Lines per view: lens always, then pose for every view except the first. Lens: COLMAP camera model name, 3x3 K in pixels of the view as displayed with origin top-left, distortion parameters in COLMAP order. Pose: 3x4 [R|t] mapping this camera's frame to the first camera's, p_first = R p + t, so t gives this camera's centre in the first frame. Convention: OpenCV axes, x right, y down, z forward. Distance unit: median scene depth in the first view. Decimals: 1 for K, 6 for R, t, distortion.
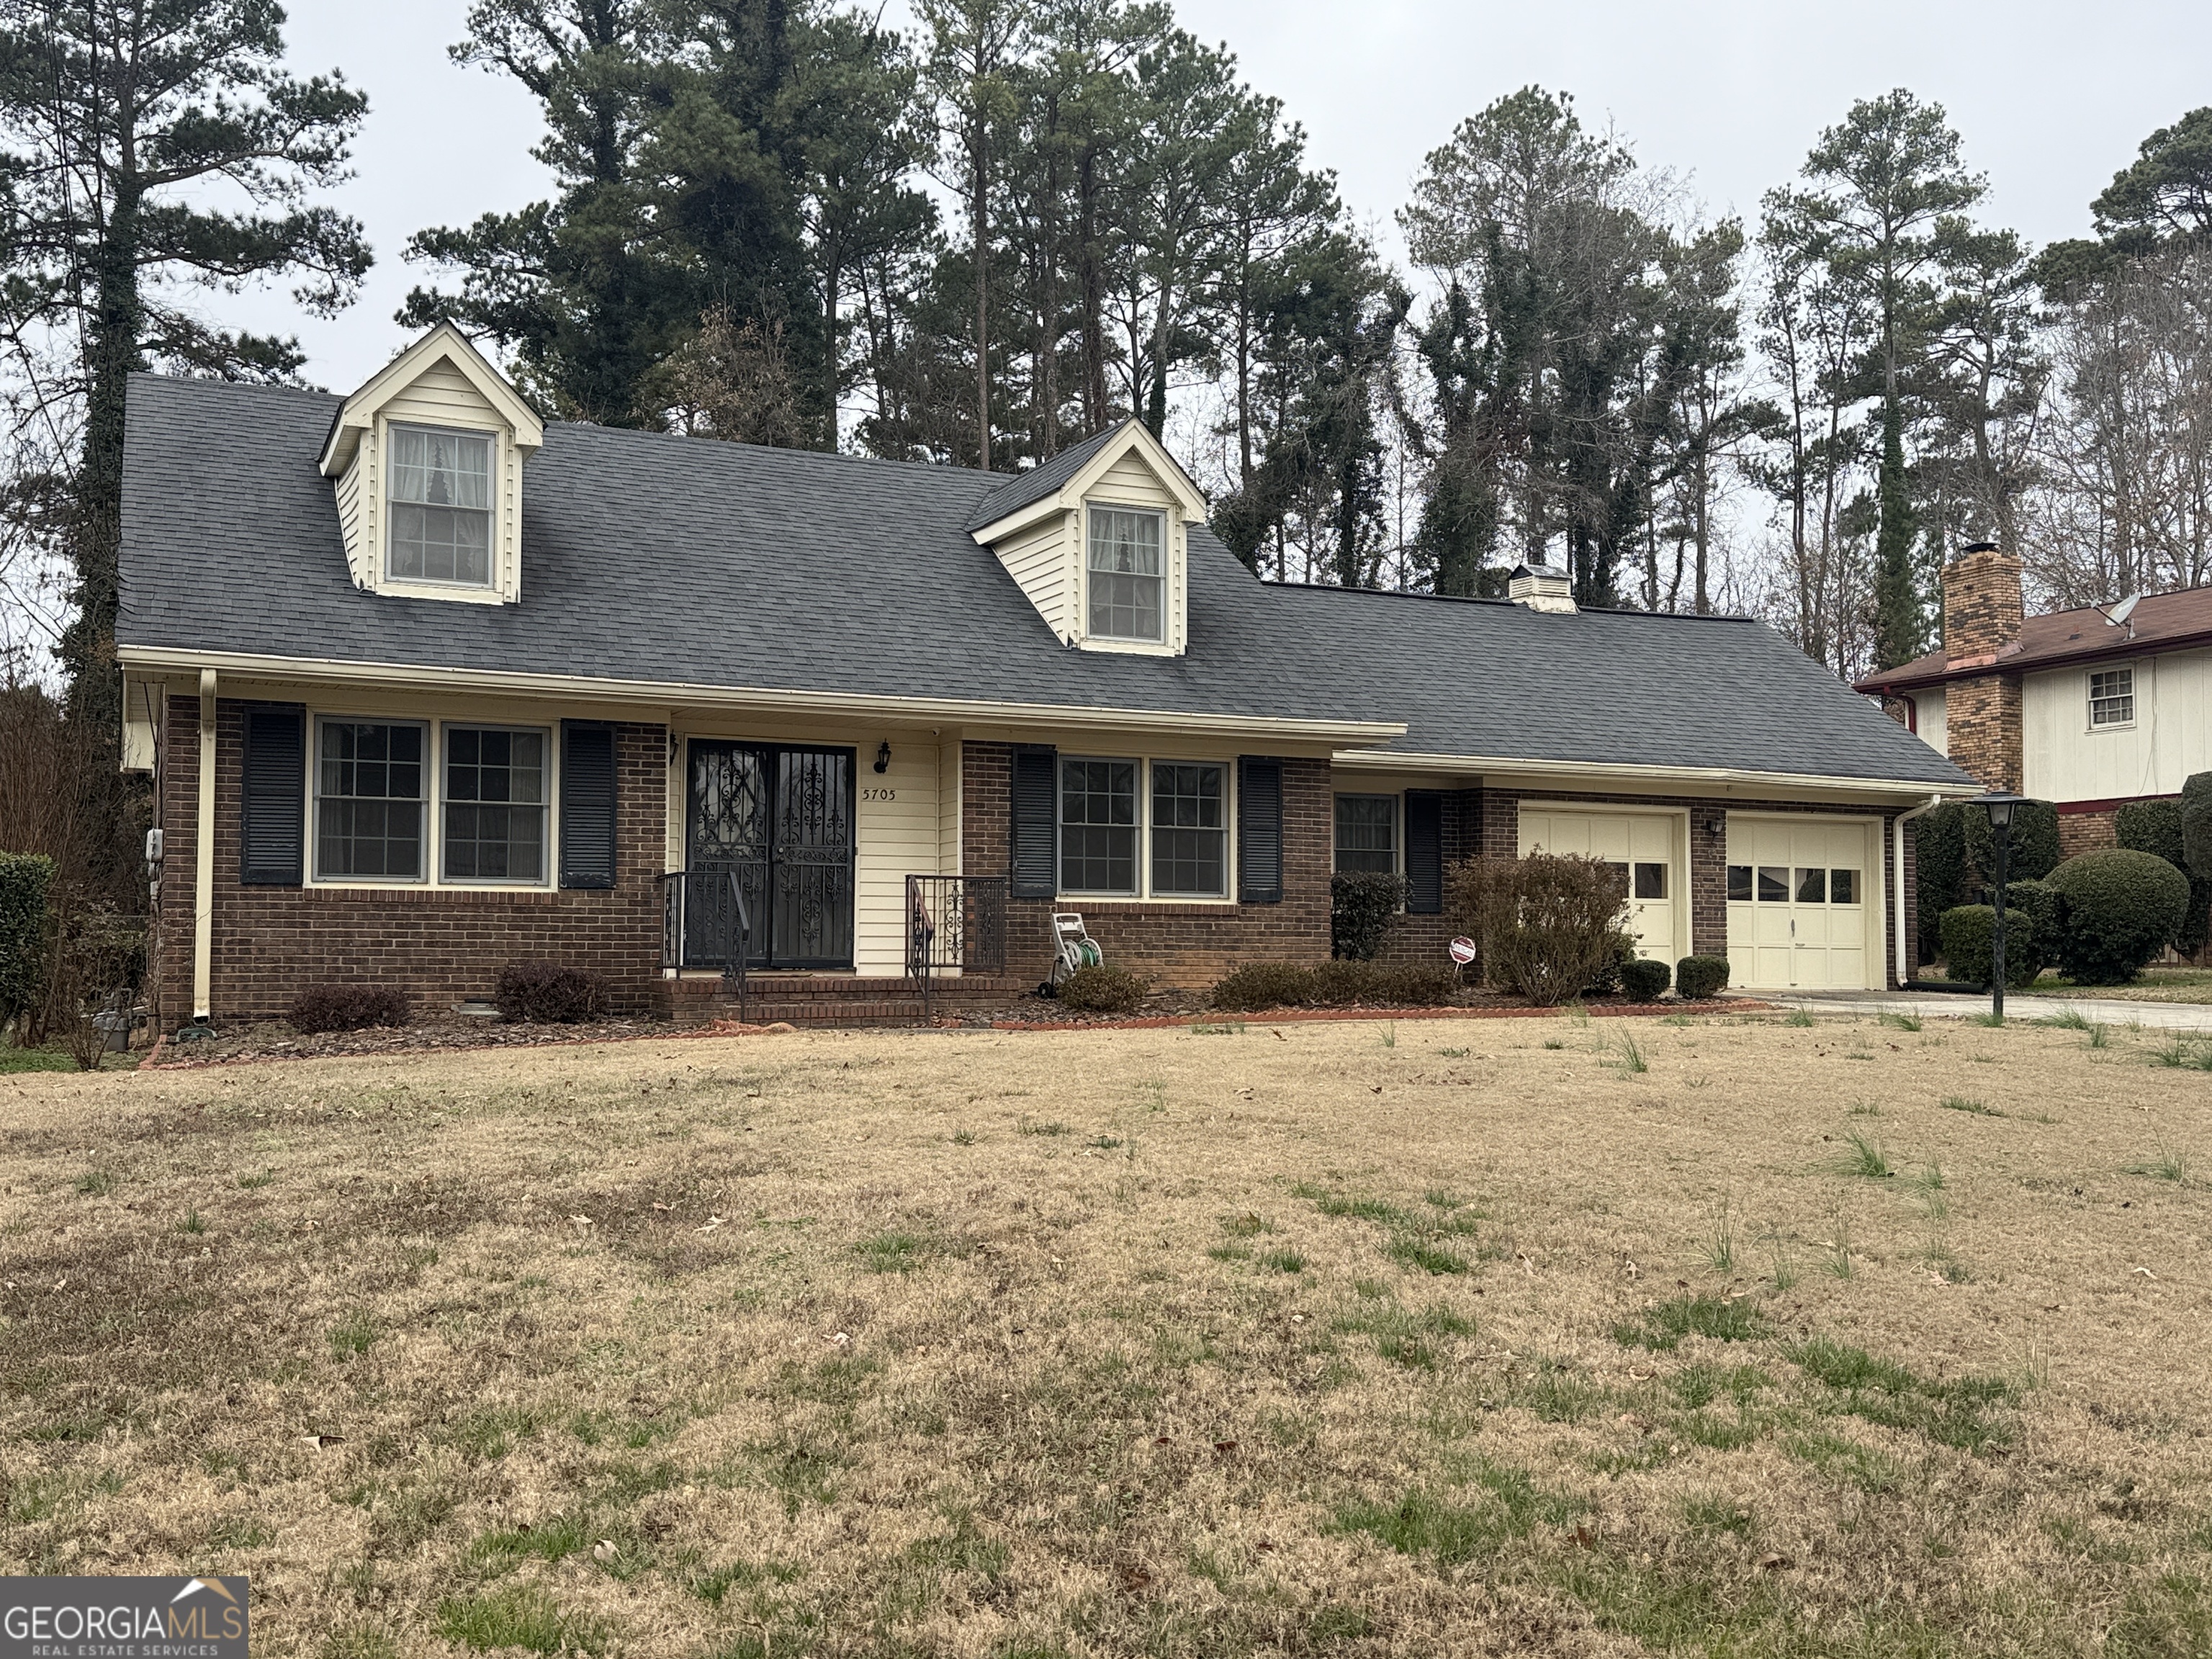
lens RADIAL K [[2106.7, 0, 1106.0], [0, 2106.7, 829.5], [0, 0, 1]] dist [0.131888, -0.331863]
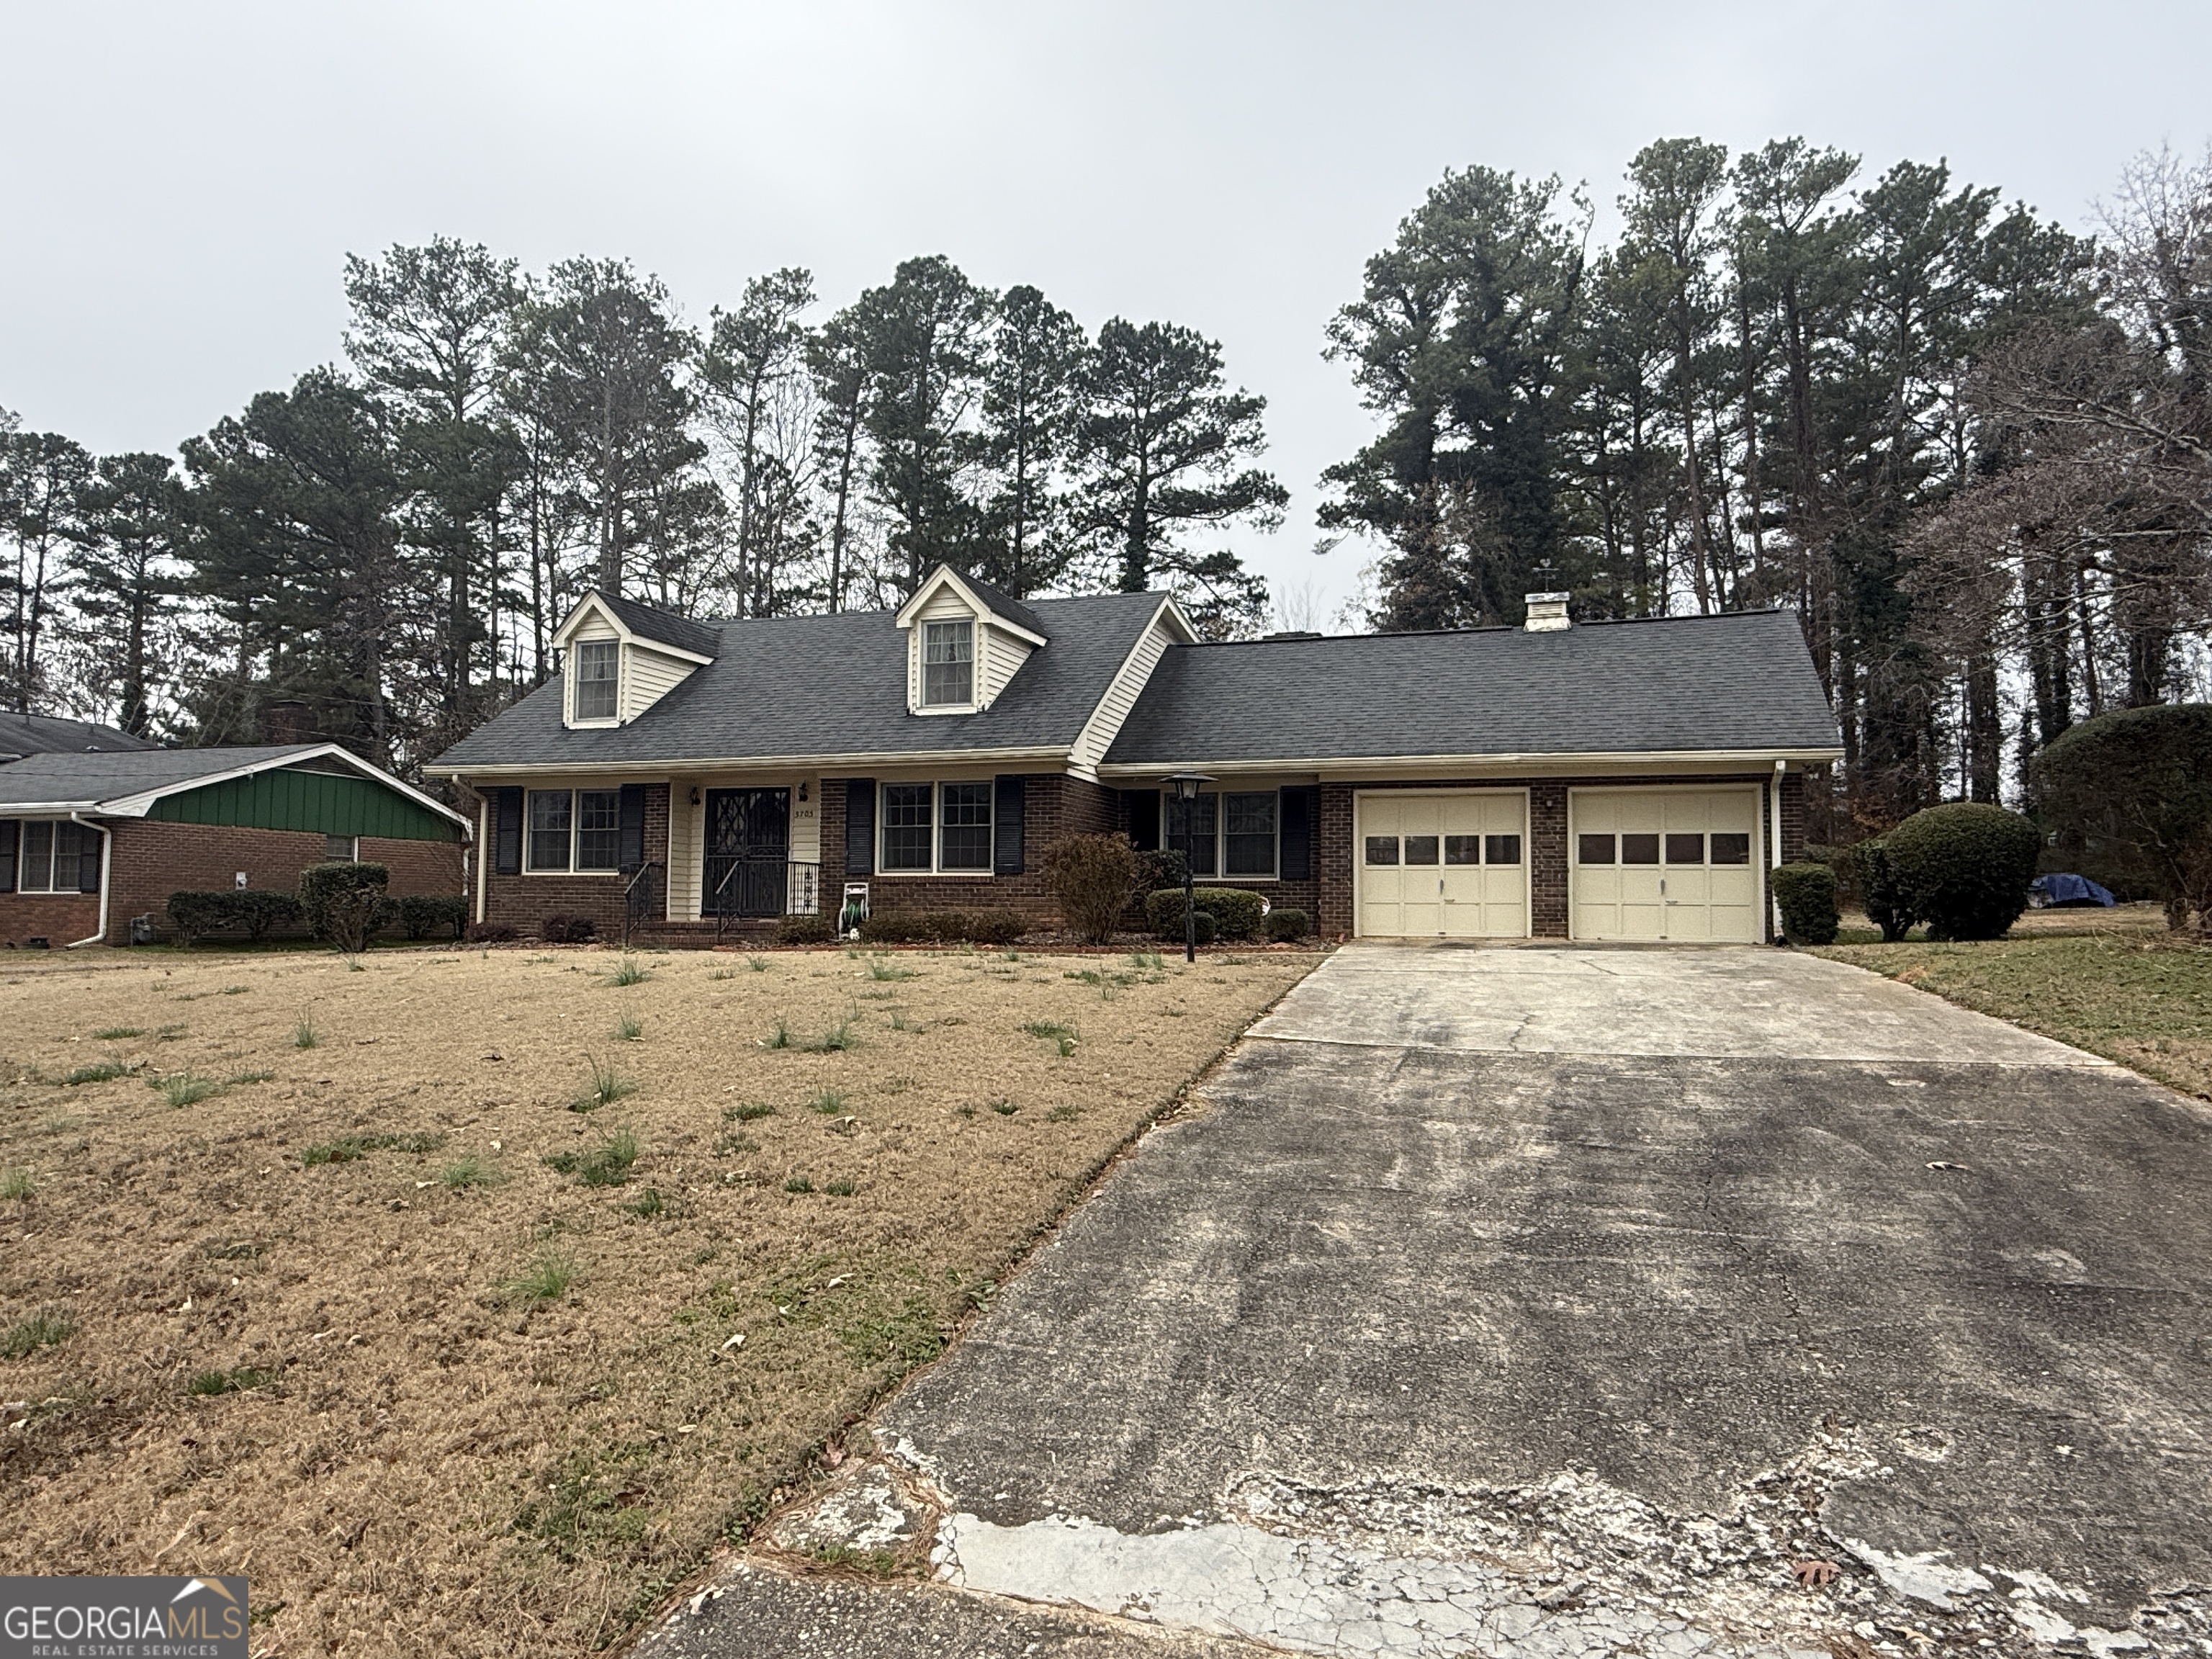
lens RADIAL K [[1397.0, 0, 1099.7], [0, 1397.0, 827.4], [0, 0, 1]] dist [-0.001479, 0.002203]
pose [[0.727144, -0.042317, -0.685180, 0.293227], [0.036378, 0.999071, -0.023096, 0.009957], [0.685521, -0.008131, 0.728008, 0.122407]]
